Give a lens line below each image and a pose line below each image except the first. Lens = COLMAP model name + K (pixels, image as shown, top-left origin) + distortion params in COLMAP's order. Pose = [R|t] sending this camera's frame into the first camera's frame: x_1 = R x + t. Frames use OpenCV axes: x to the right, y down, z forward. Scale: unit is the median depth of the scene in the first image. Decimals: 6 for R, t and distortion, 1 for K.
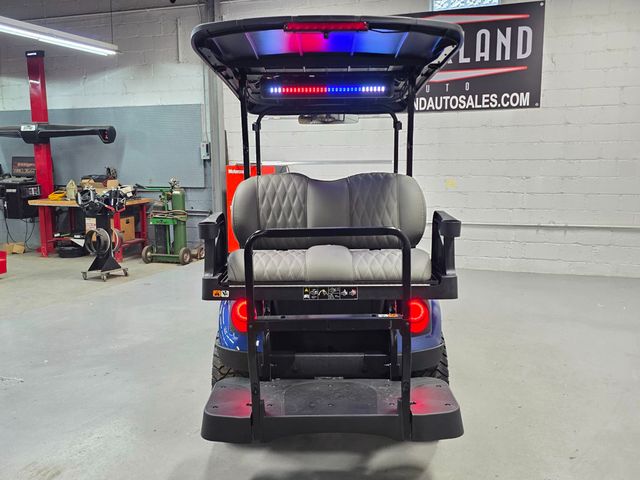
lens RADIAL K [[611.1, 0, 307.9], [0, 611.1, 244.0], [0, 0, 1]] dist [0.051629, 0.000000]
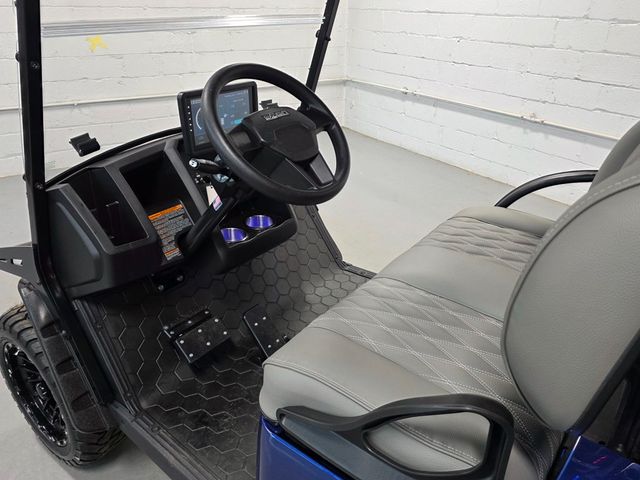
lens RADIAL K [[491.0, 0, 320.1], [0, 491.0, 236.5], [0, 0, 1]] dist [0.039004, -0.018520]
pose [[0.582943, -0.340917, 0.737532, -0.121683], [0.104661, 0.931661, 0.347928, -0.067382], [-0.805744, -0.125631, 0.578786, 0.460958]]
